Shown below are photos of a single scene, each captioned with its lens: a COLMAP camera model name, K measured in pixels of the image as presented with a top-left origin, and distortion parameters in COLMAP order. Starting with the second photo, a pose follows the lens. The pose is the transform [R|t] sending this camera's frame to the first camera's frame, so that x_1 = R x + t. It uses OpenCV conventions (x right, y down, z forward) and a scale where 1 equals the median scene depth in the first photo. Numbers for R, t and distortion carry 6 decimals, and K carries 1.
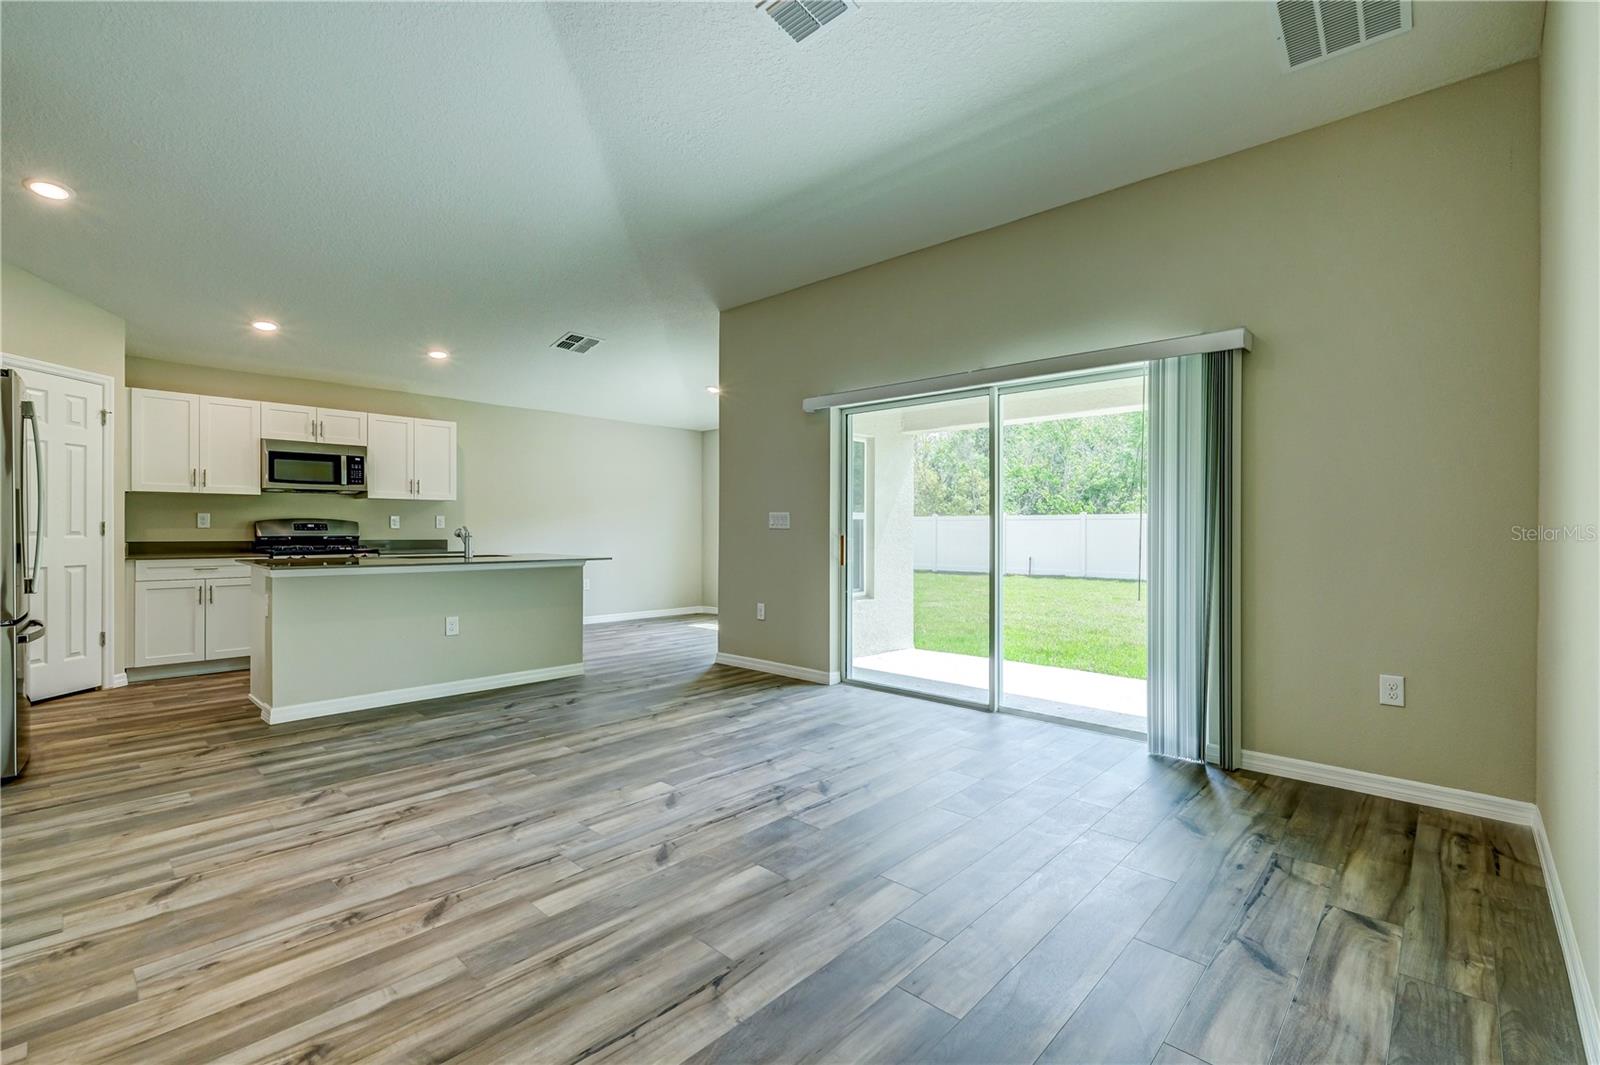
lens RADIAL K [[705.0, 0, 818.8], [0, 705.0, 530.6], [0, 0, 1]] dist [-0.005652, 0.000046]
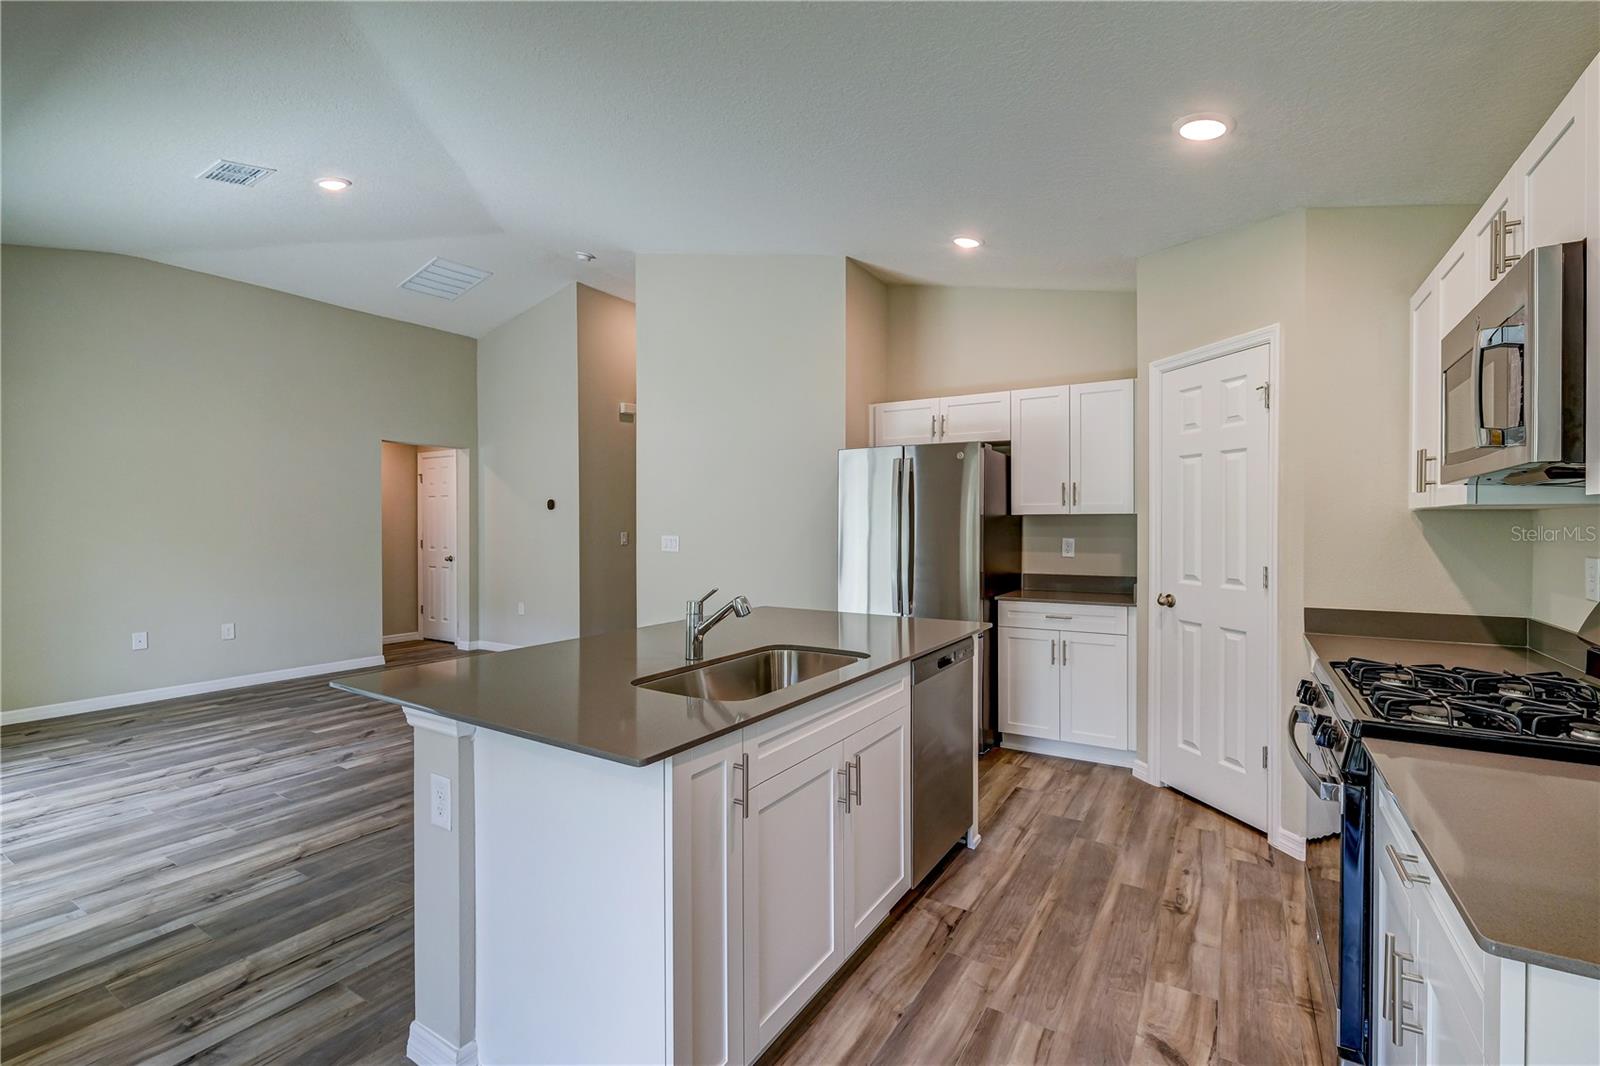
lens RADIAL K [[705.0, 0, 799.6], [0, 705.0, 528.2], [0, 0, 1]] dist [-0.005652, 0.000046]
pose [[-0.984573, -0.003059, -0.174947, -0.865467], [-0.004777, 0.999944, 0.009400, -0.084012], [0.174909, 0.010091, -0.984533, 2.579007]]
